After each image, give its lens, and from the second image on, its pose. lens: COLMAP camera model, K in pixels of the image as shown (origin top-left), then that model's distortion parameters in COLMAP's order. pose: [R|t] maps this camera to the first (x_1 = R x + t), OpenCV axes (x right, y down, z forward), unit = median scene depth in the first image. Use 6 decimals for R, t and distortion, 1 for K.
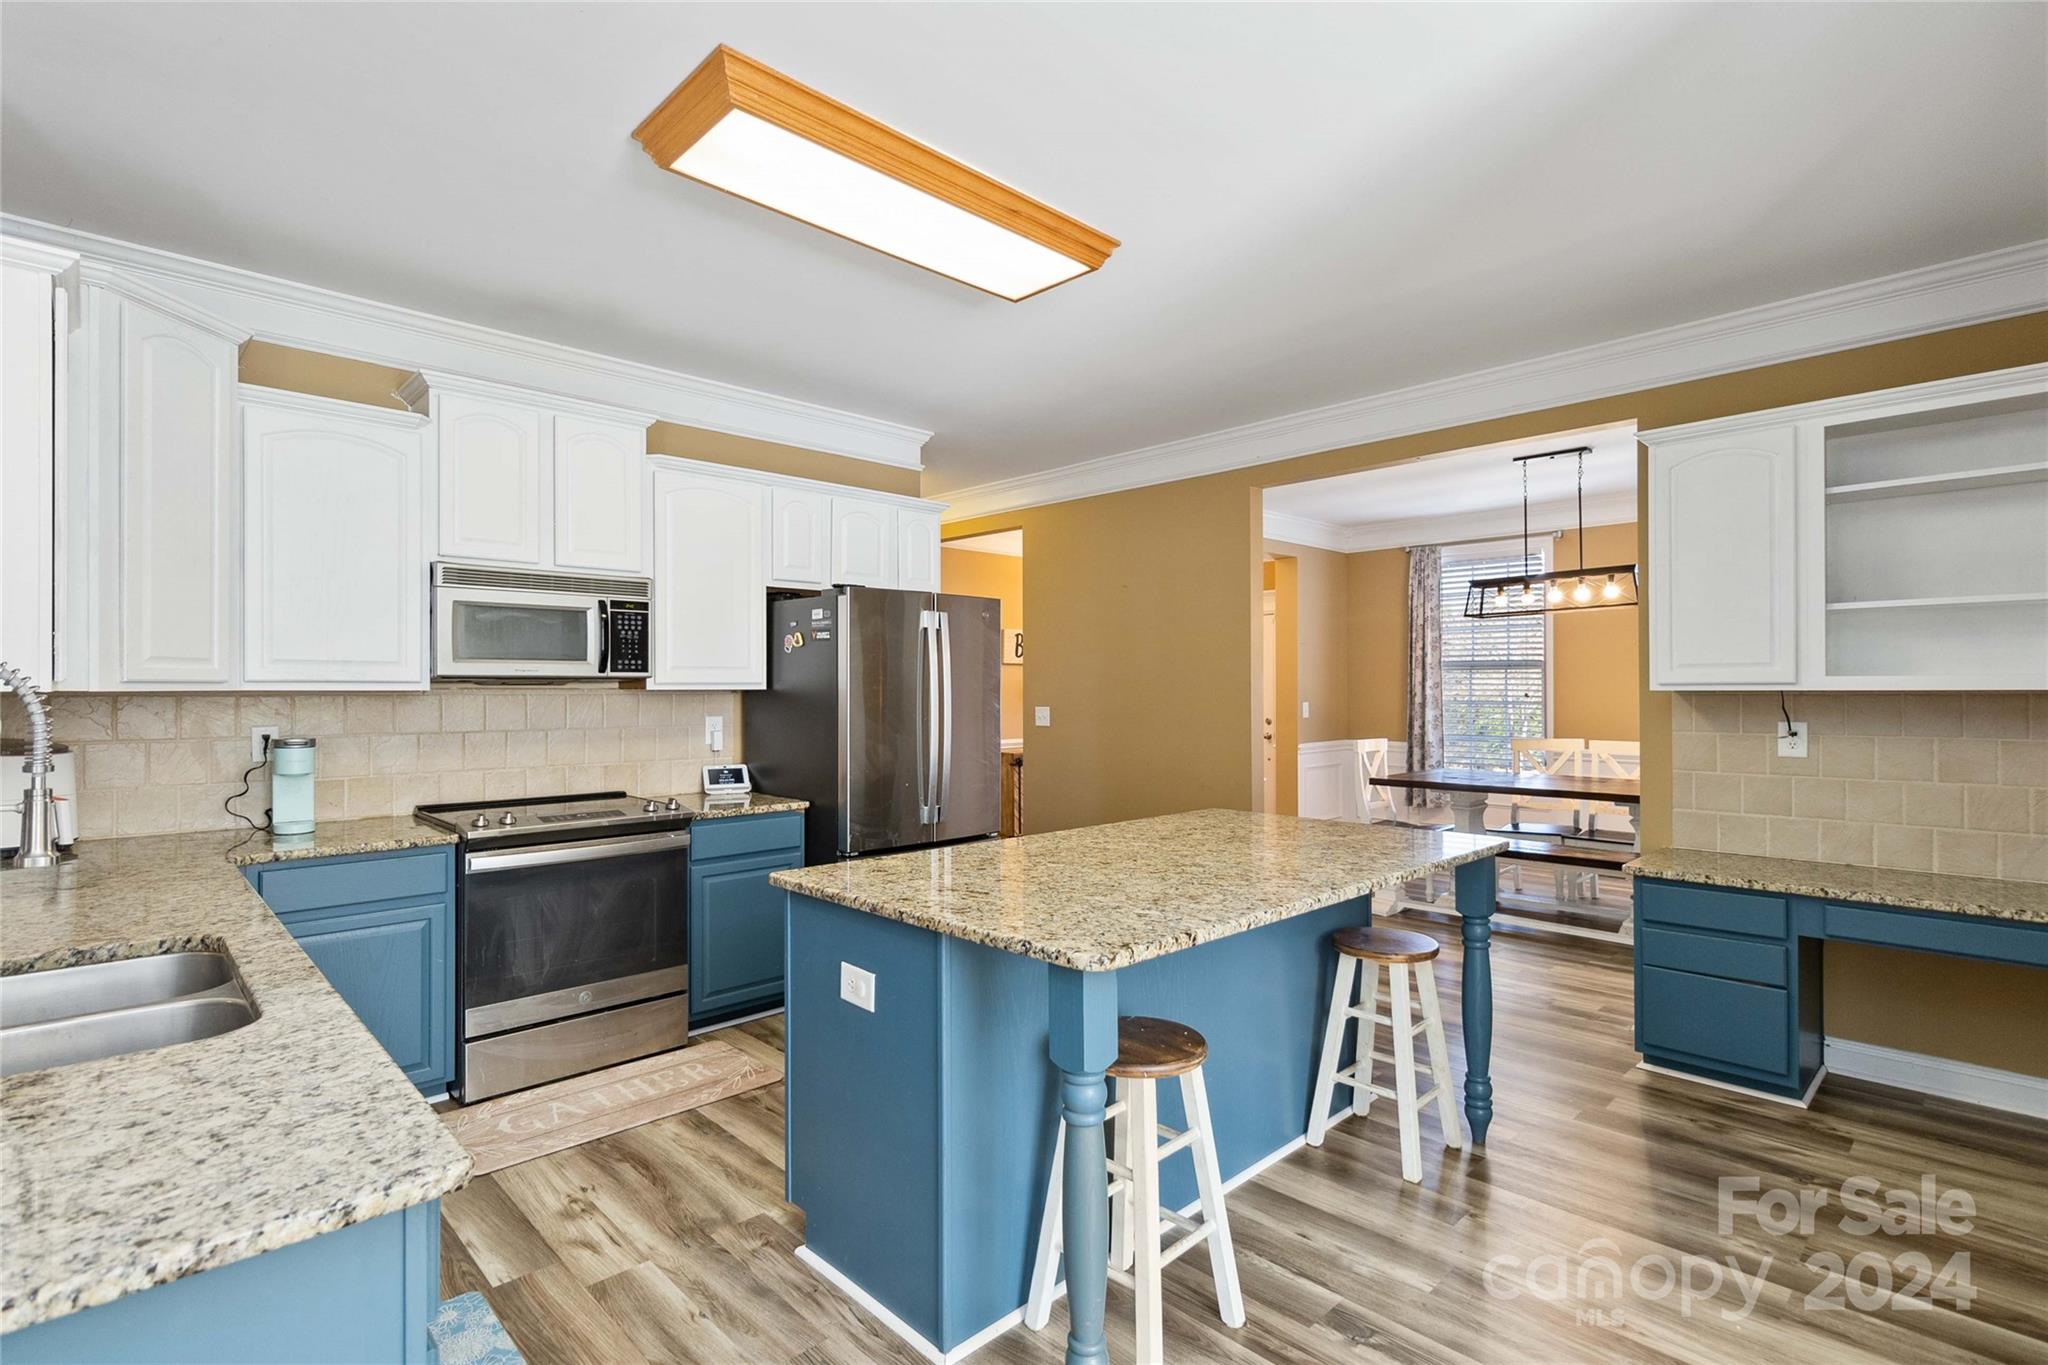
lens RADIAL K [[969.0, 0, 1031.5], [0, 969.0, 685.8], [0, 0, 1]] dist [0.000111, 0.000121]
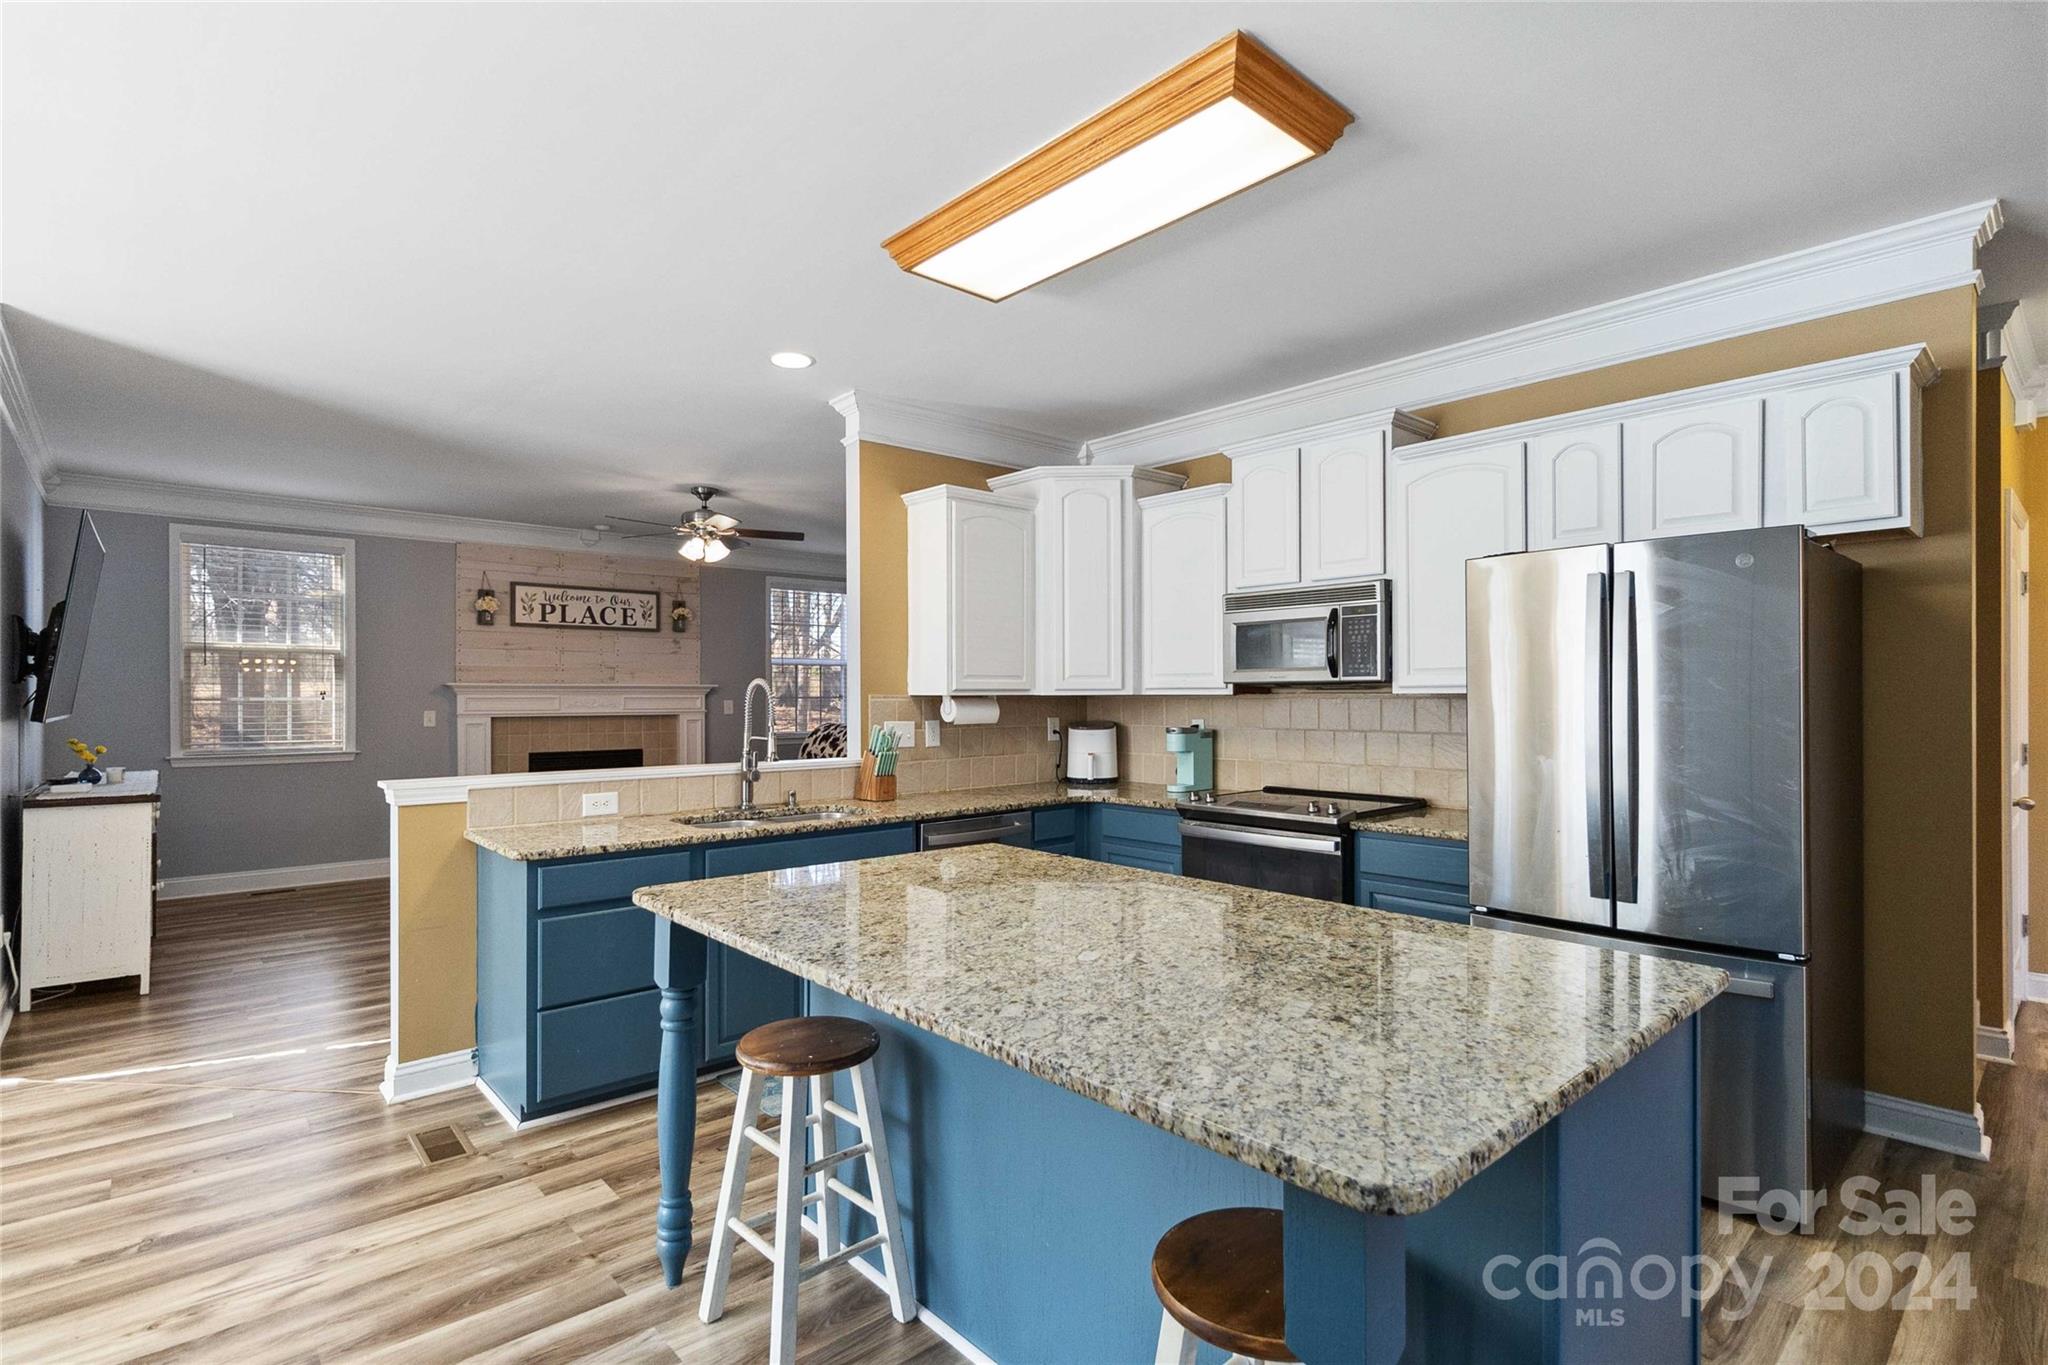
lens RADIAL K [[977.0, 0, 1044.3], [0, 977.0, 699.4], [0, 0, 1]] dist [-0.000900, -0.000341]
pose [[-0.022481, 0.004048, -0.999739, 0.643100], [0.003352, 0.999986, 0.003974, 0.005122], [0.999742, -0.003261, -0.022494, 0.733212]]
